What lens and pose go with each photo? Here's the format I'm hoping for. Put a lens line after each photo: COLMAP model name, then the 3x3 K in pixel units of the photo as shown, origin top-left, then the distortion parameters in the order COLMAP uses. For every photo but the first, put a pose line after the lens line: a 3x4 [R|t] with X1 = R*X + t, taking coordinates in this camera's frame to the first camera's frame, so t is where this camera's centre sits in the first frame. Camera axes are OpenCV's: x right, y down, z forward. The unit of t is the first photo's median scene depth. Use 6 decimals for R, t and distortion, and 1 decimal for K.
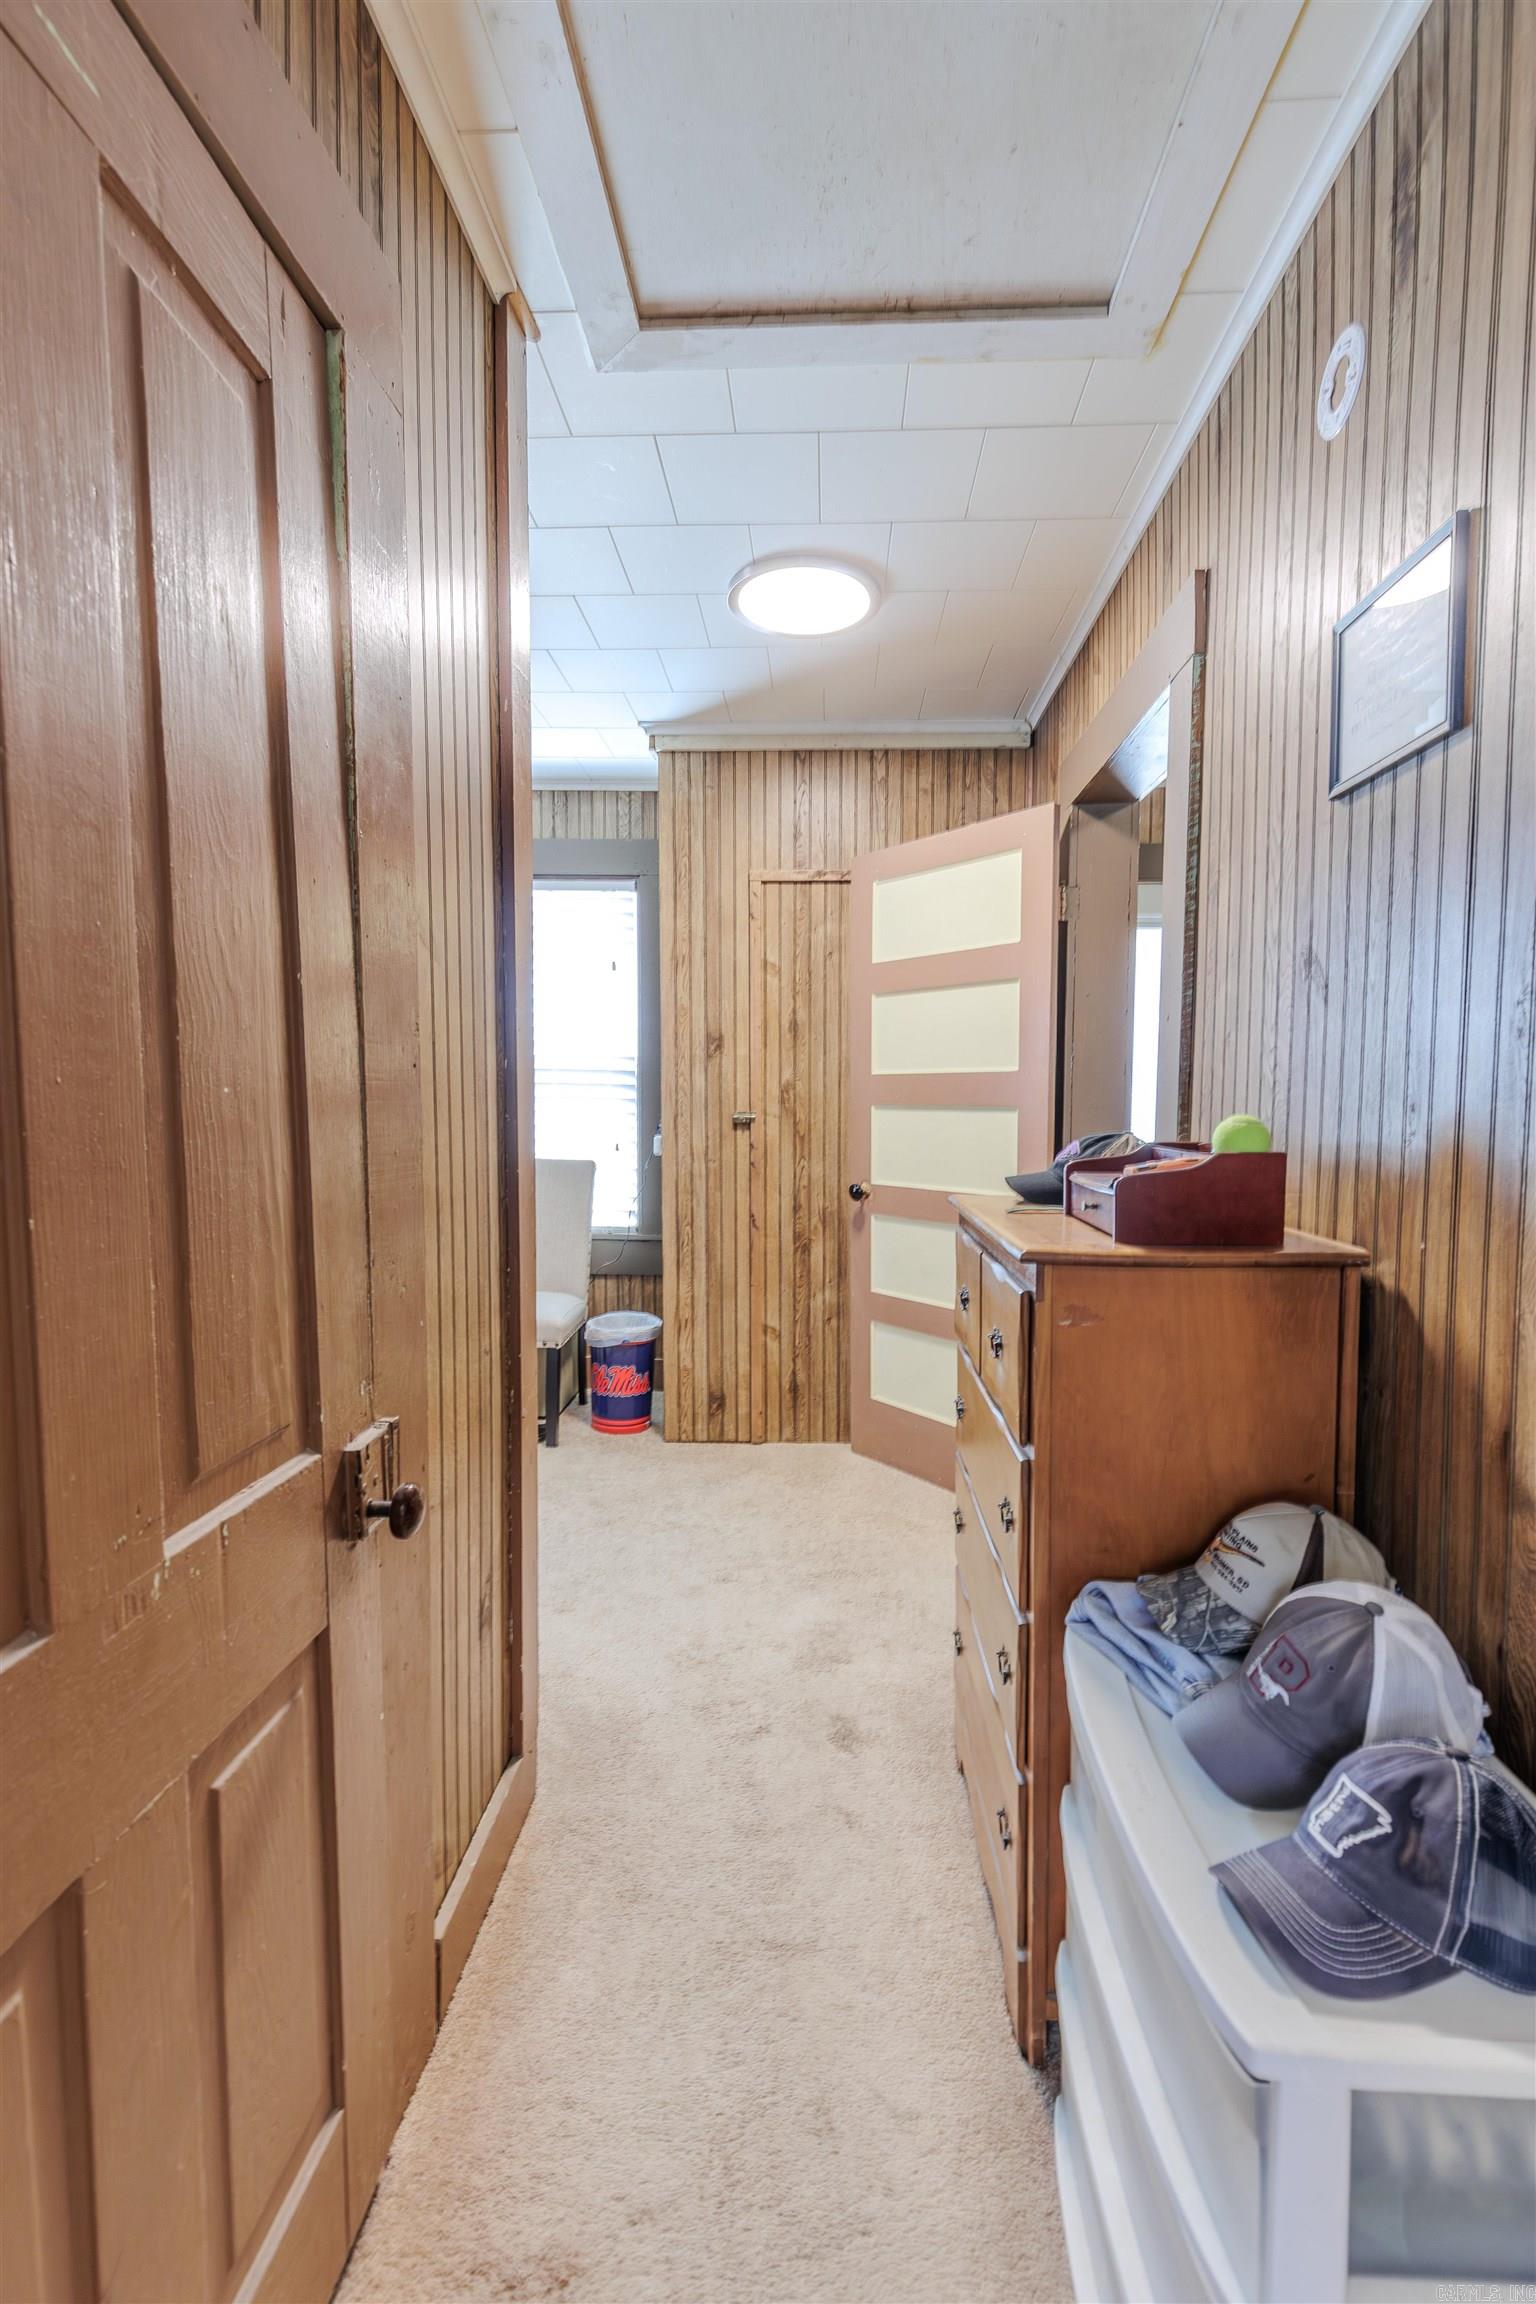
lens RADIAL K [[1096.5, 0, 777.1], [0, 1096.5, 1169.9], [0, 0, 1]] dist [0.004246, 0.000150]
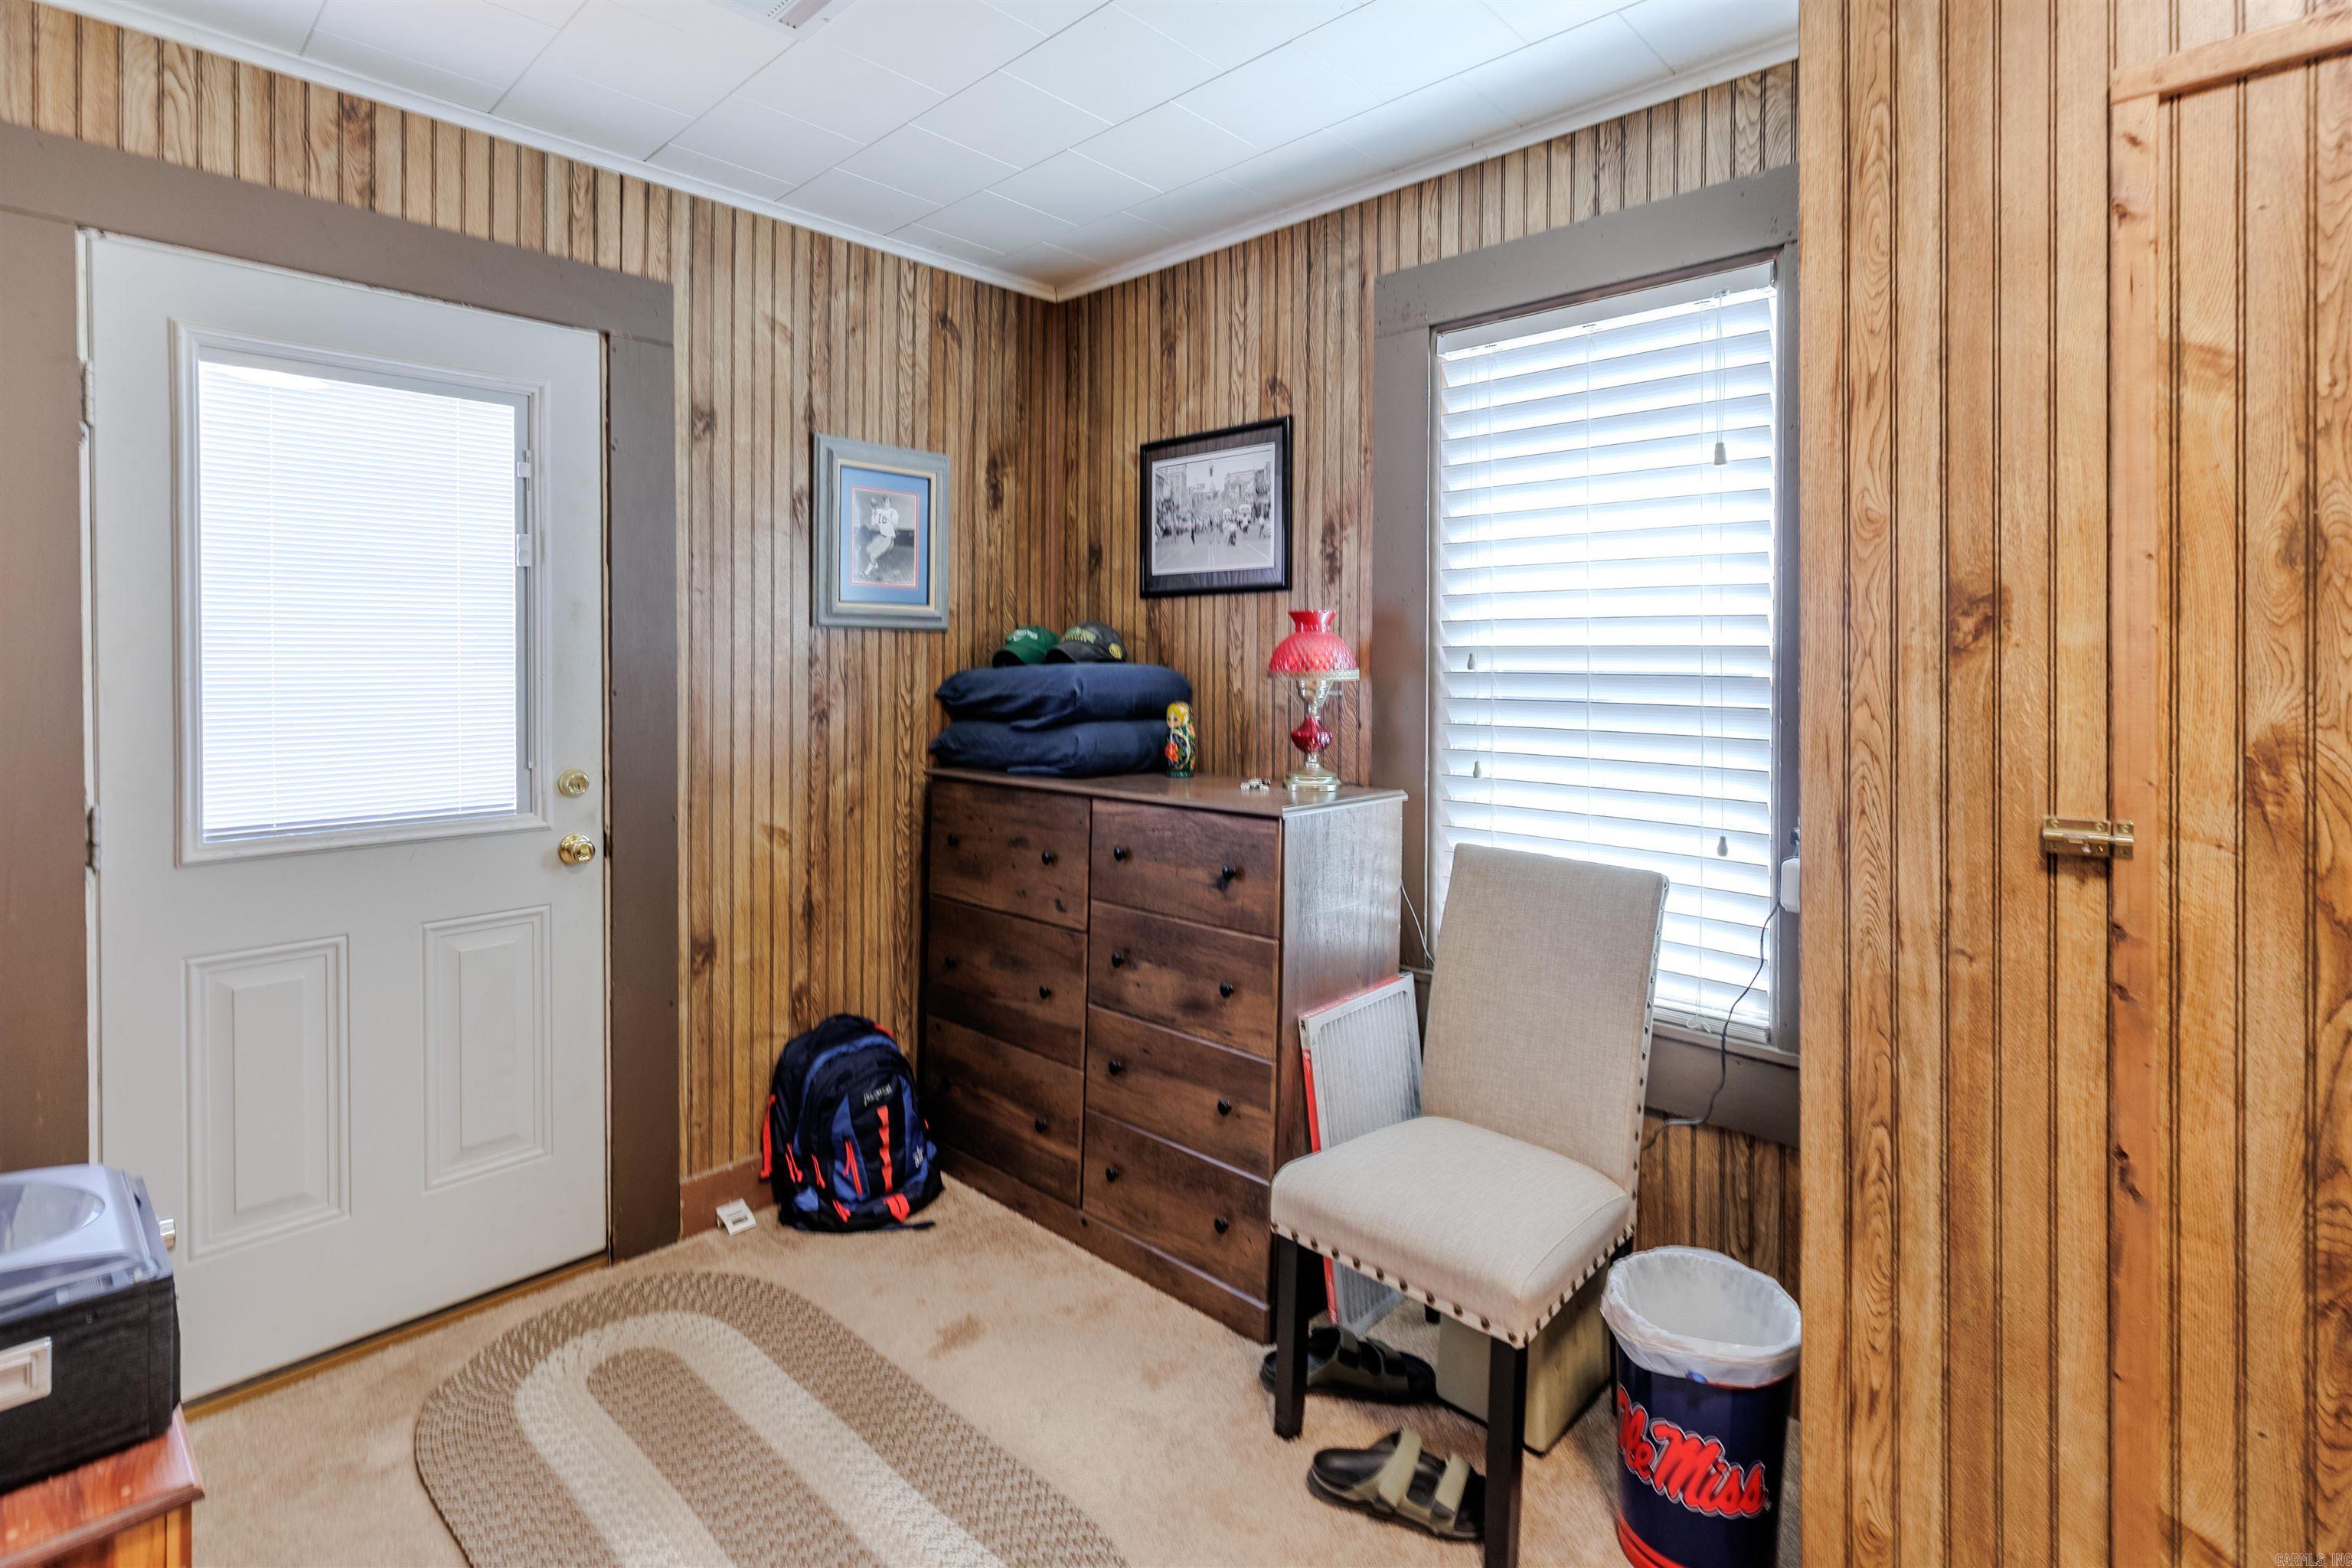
lens RADIAL K [[1119.3, 0, 1171.3], [0, 1119.3, 677.0], [0, 0, 1]] dist [0.004246, 0.000150]
pose [[0.759867, 0.000937, -0.650078, -0.019756], [-0.043844, 0.997796, -0.049811, -0.066505], [0.648598, 0.066352, 0.758233, 0.568314]]
